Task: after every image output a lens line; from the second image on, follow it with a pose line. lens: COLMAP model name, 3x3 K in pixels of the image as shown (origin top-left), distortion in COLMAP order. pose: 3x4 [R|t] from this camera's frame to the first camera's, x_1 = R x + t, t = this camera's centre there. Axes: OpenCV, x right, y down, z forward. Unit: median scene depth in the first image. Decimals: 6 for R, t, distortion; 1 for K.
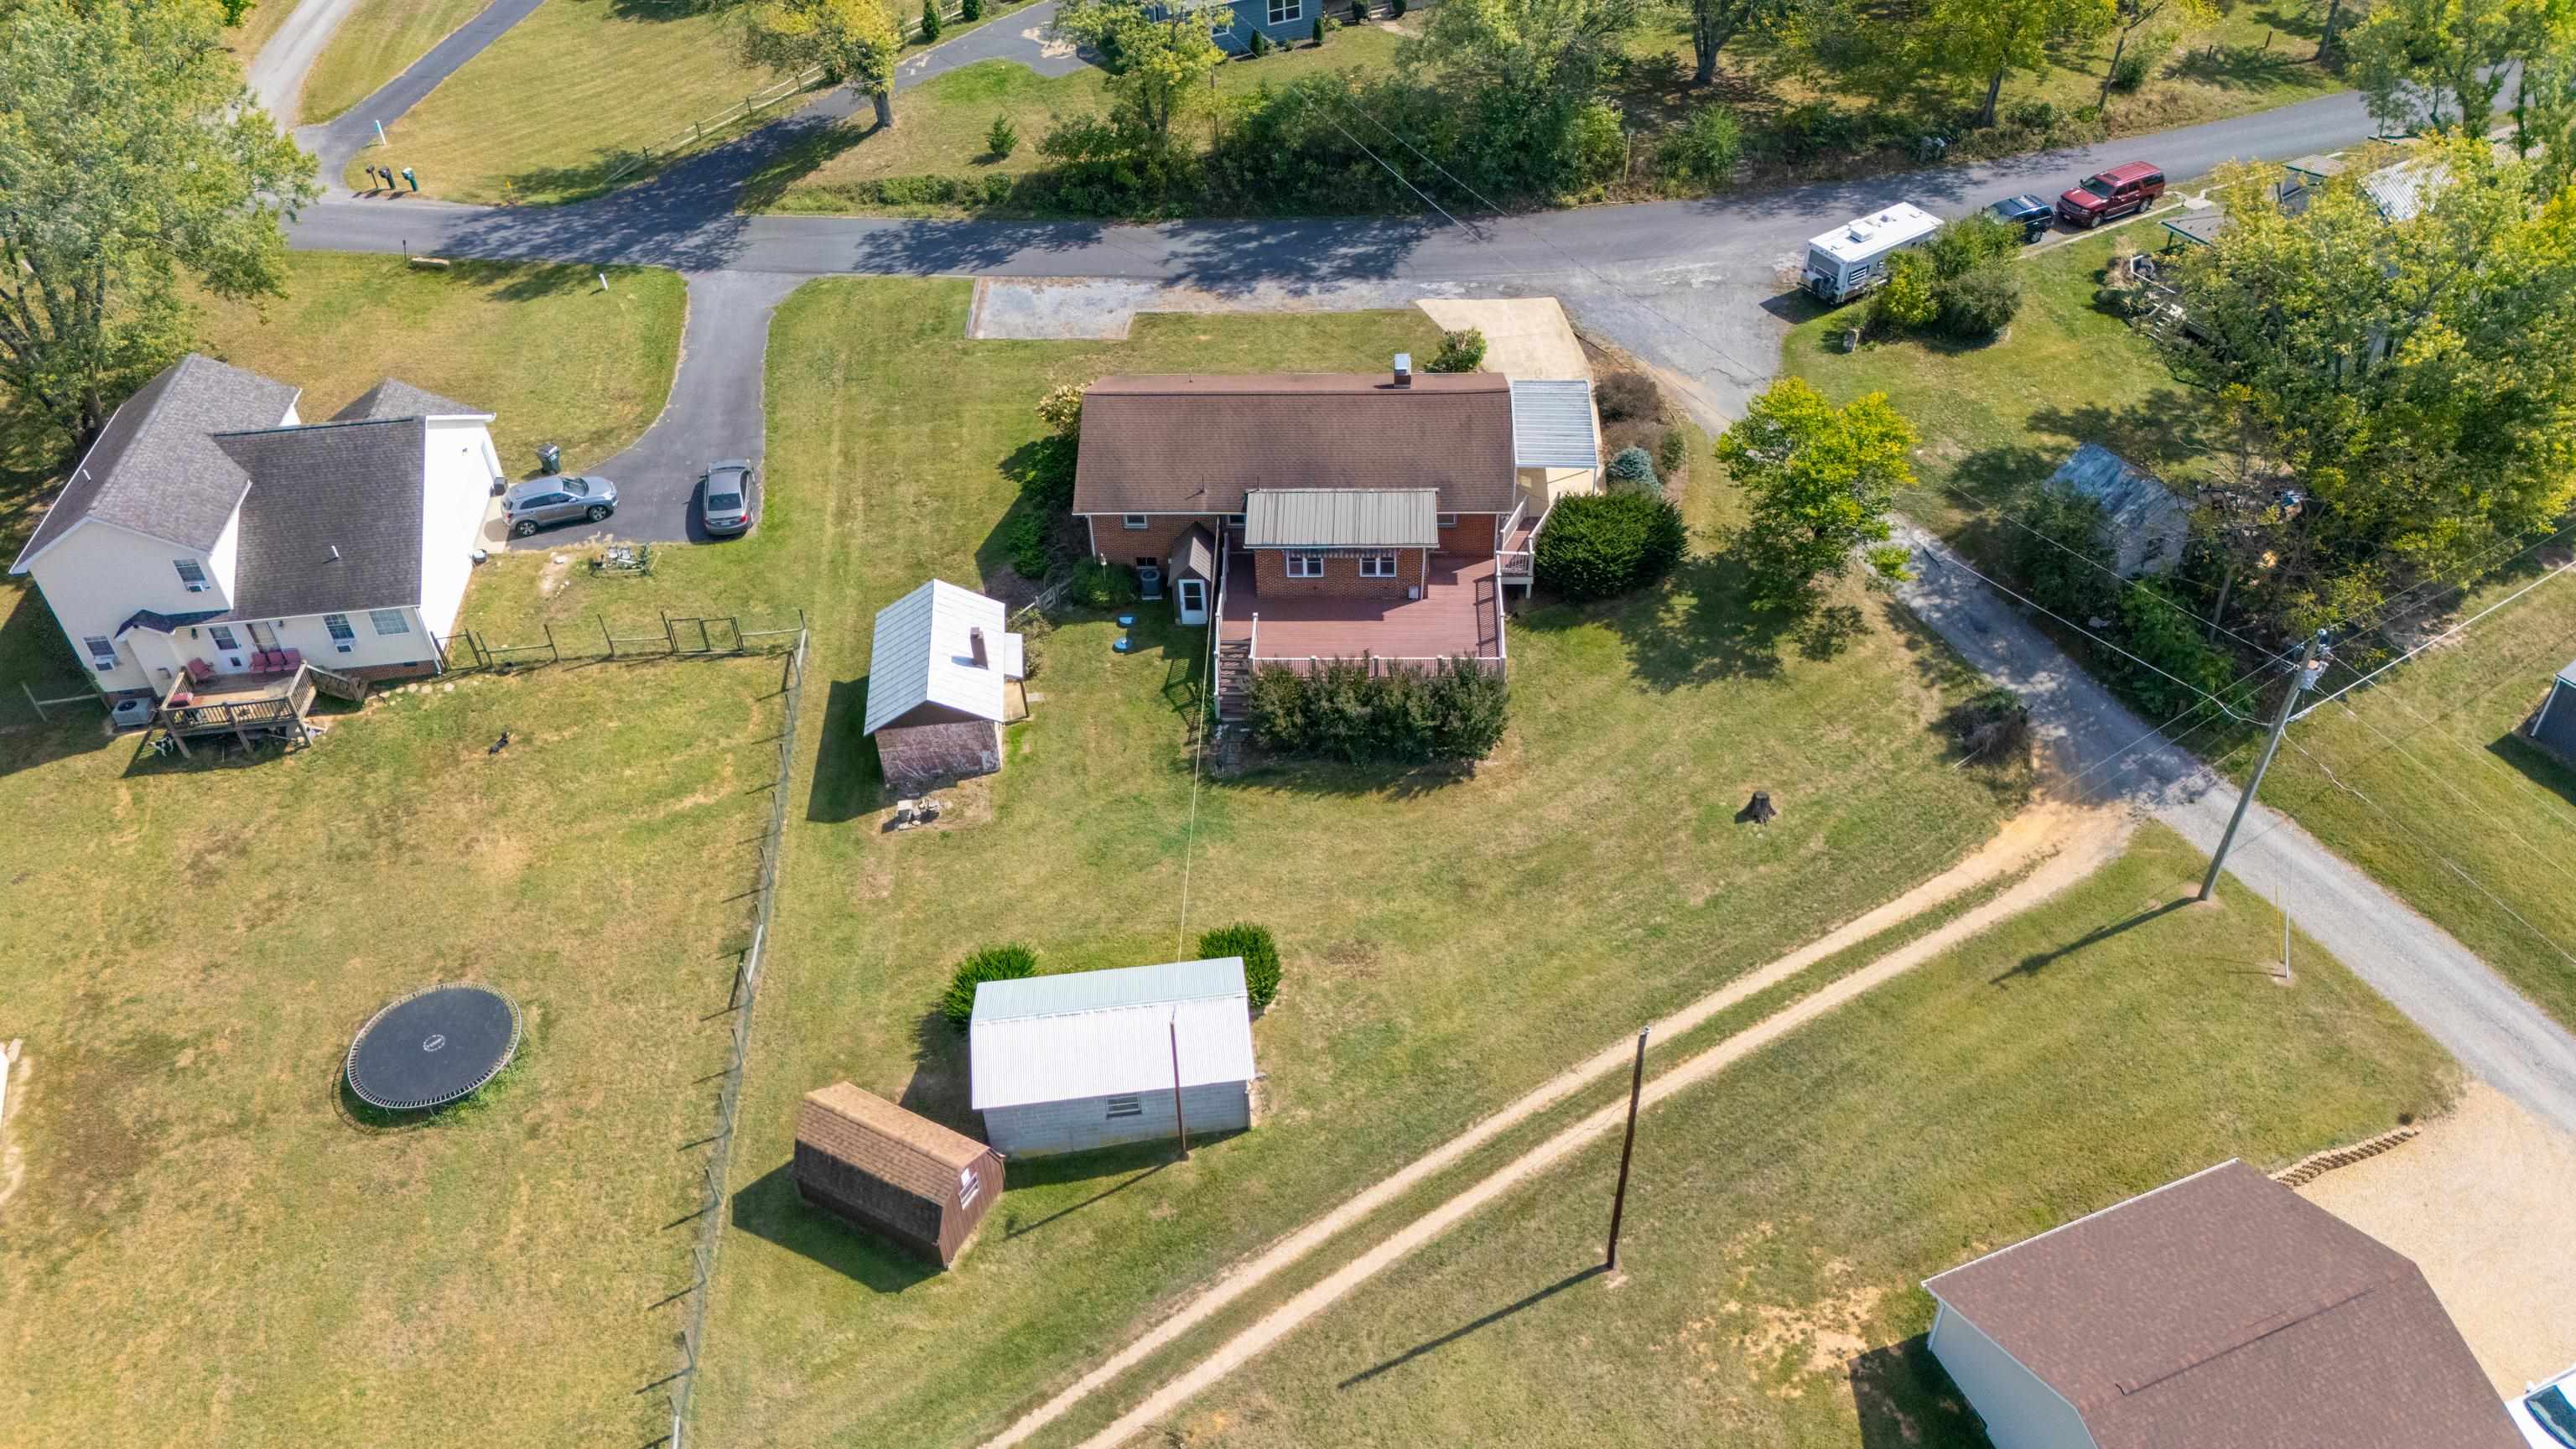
lens RADIAL K [[1897.4, 0, 1287.5], [0, 1897.4, 728.6], [0, 0, 1]] dist [0.080099, -0.083538]
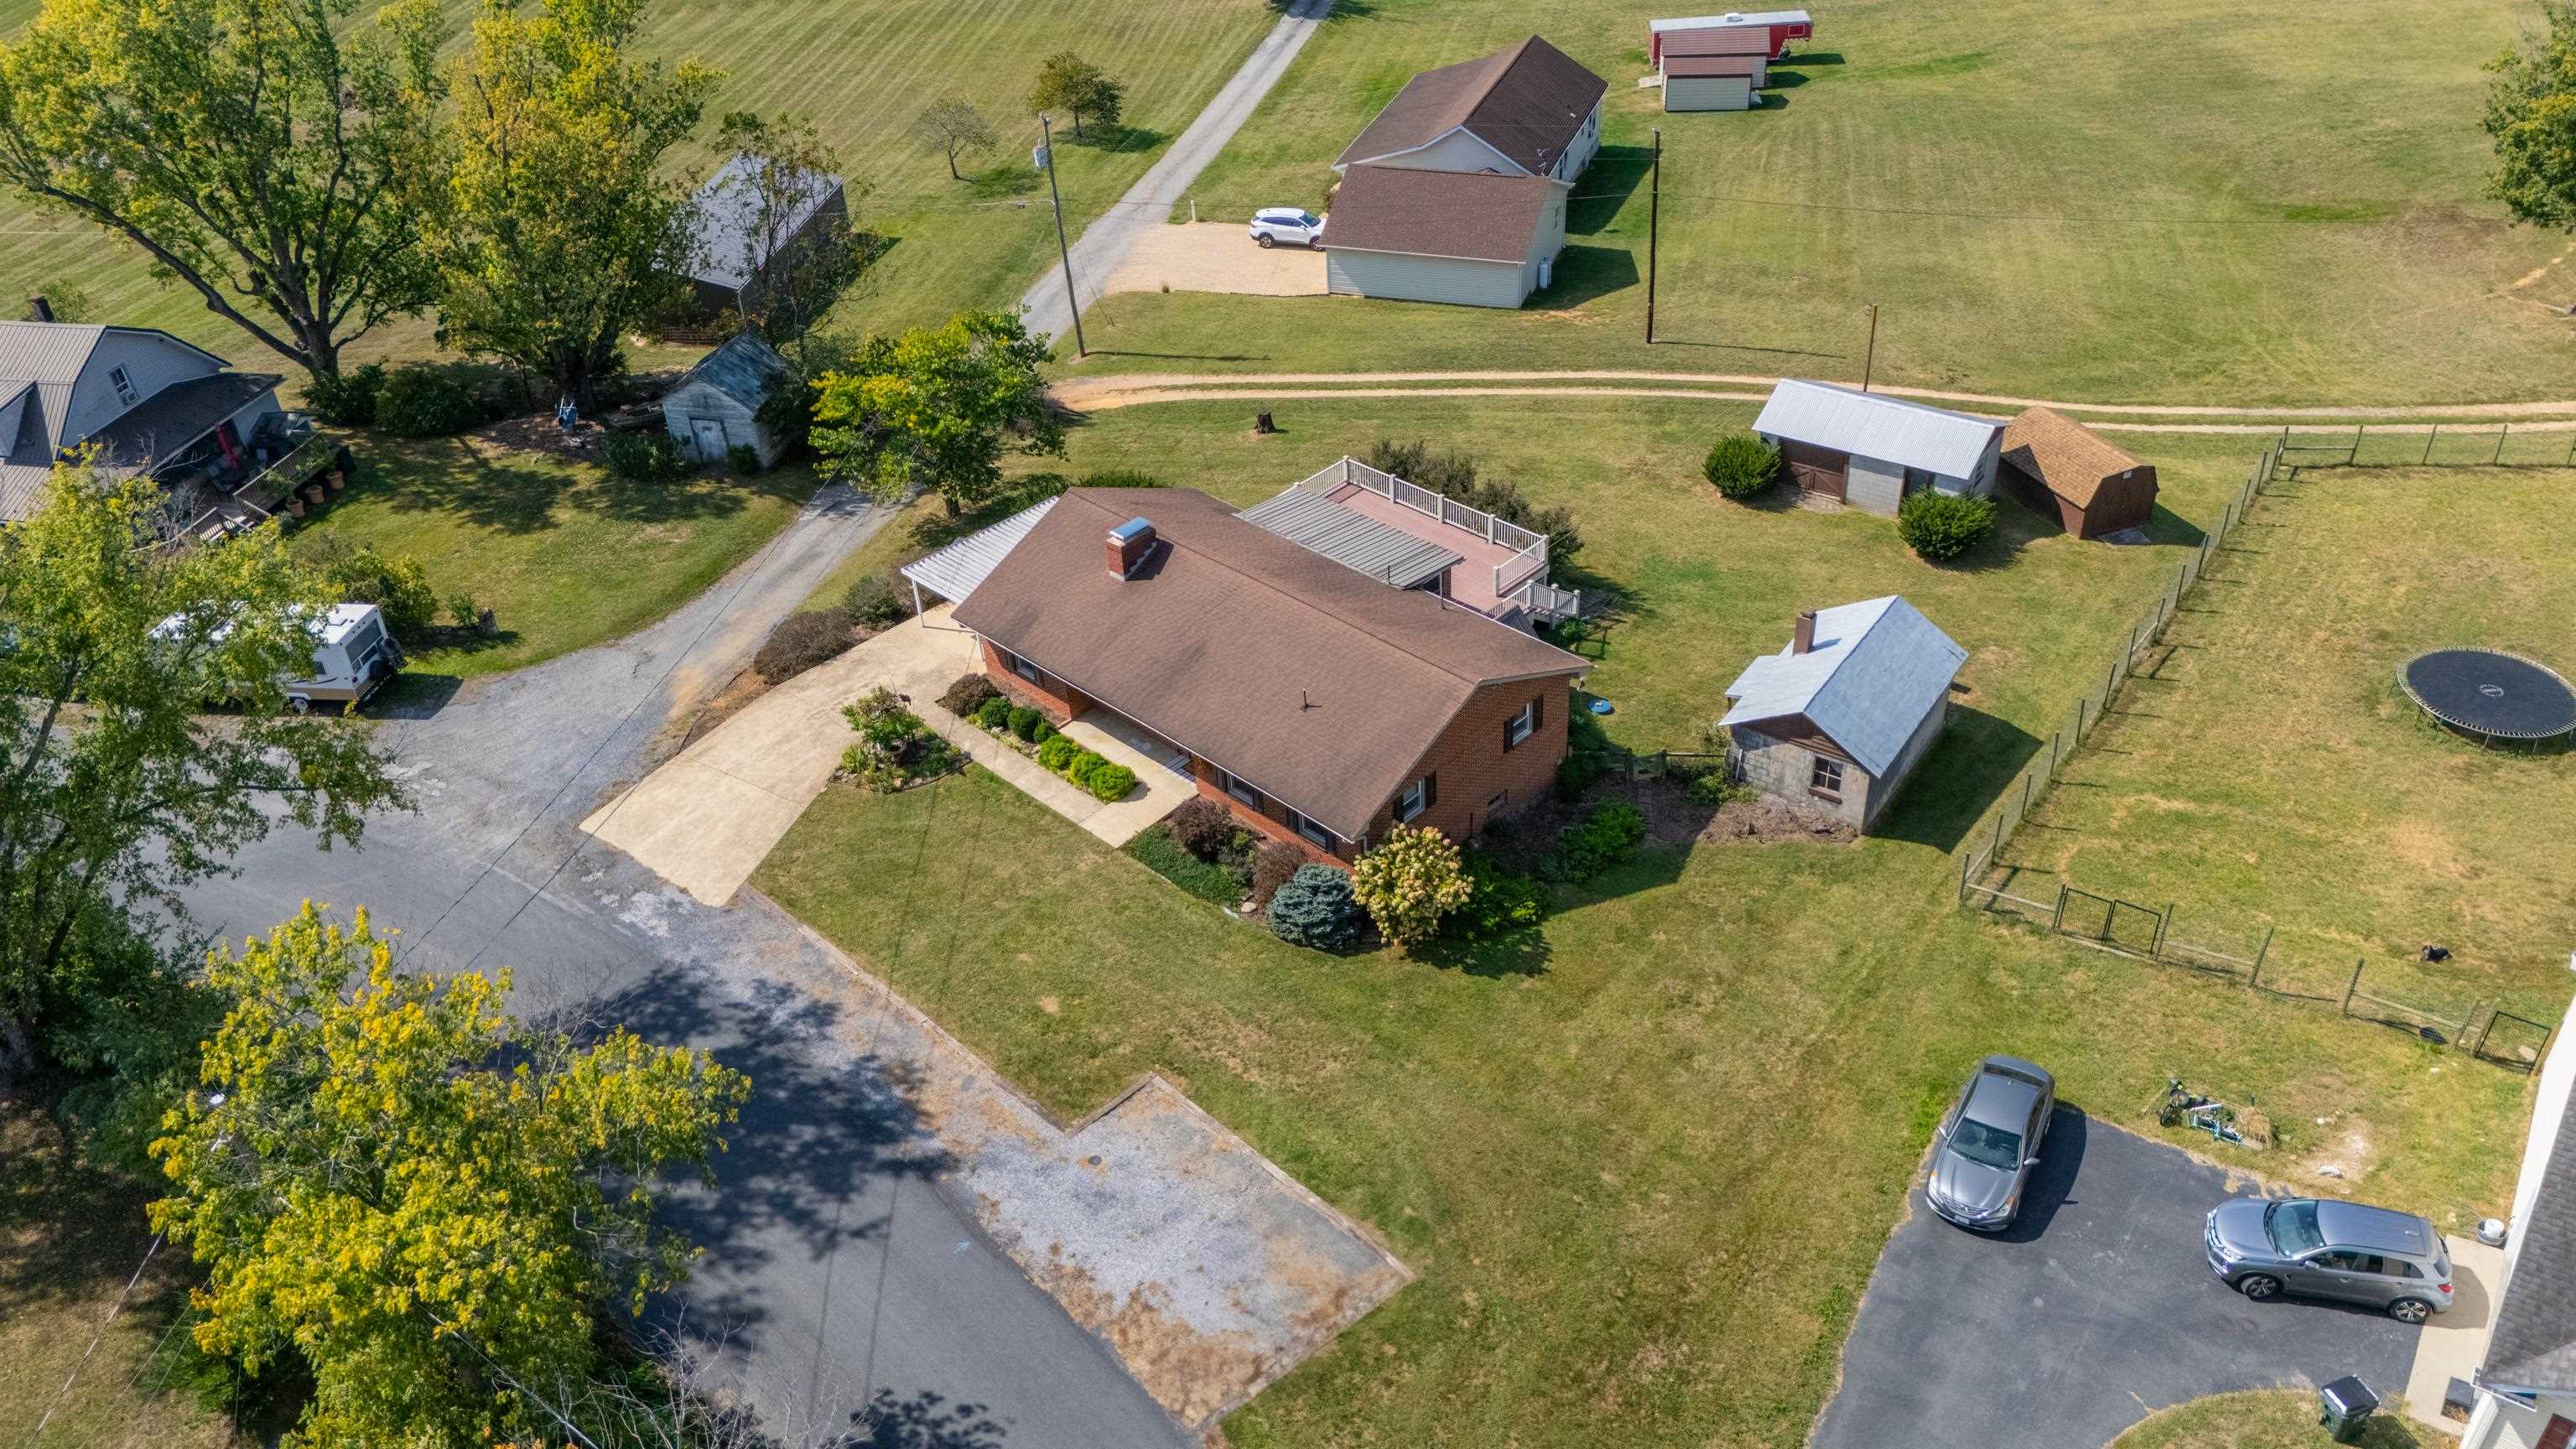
lens RADIAL K [[1897.4, 0, 1287.5], [0, 1897.4, 728.6], [0, 0, 1]] dist [0.080099, -0.083538]
pose [[-0.749408, -0.326416, 0.576056, -0.488119], [0.481299, 0.328909, 0.812508, -0.818508], [-0.454686, 0.886155, -0.089384, 1.210410]]
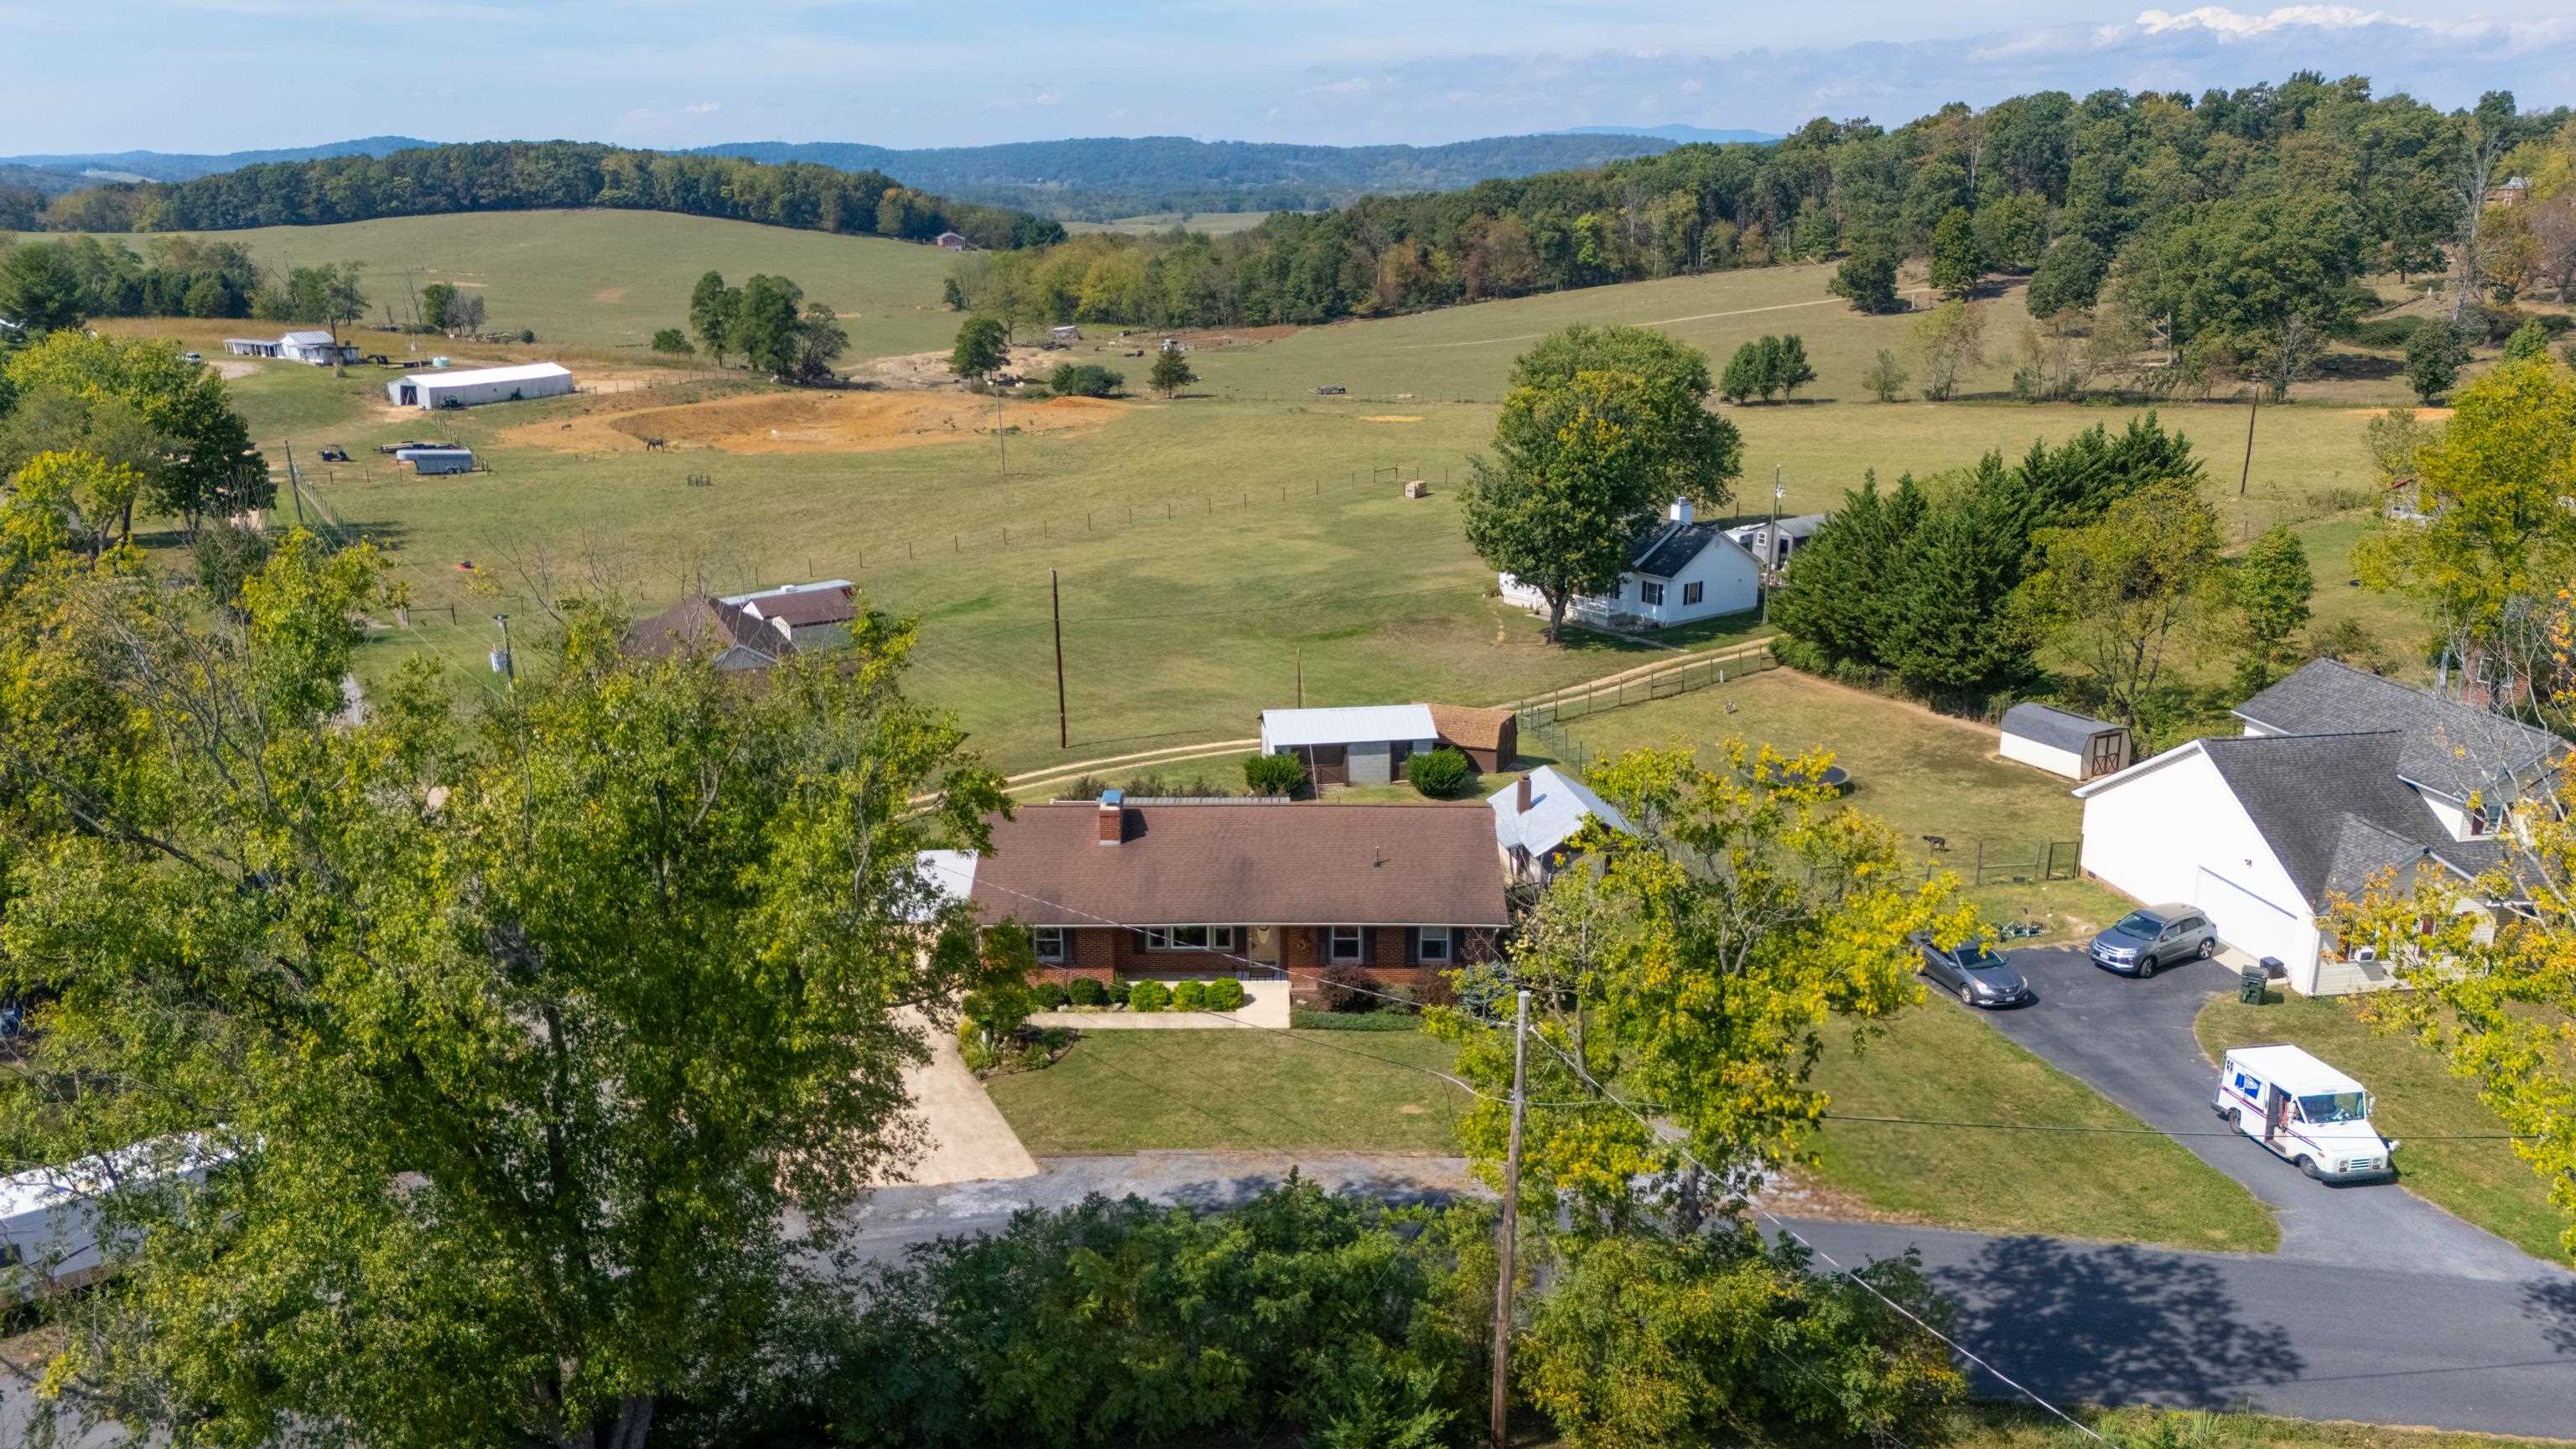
lens RADIAL K [[1897.4, 0, 1287.5], [0, 1897.4, 728.6], [0, 0, 1]] dist [0.080099, -0.083538]
pose [[-0.998176, 0.047341, -0.037473, 0.014425], [-0.004143, 0.565490, 0.824745, -0.968975], [0.060235, 0.823395, -0.564262, 1.574784]]
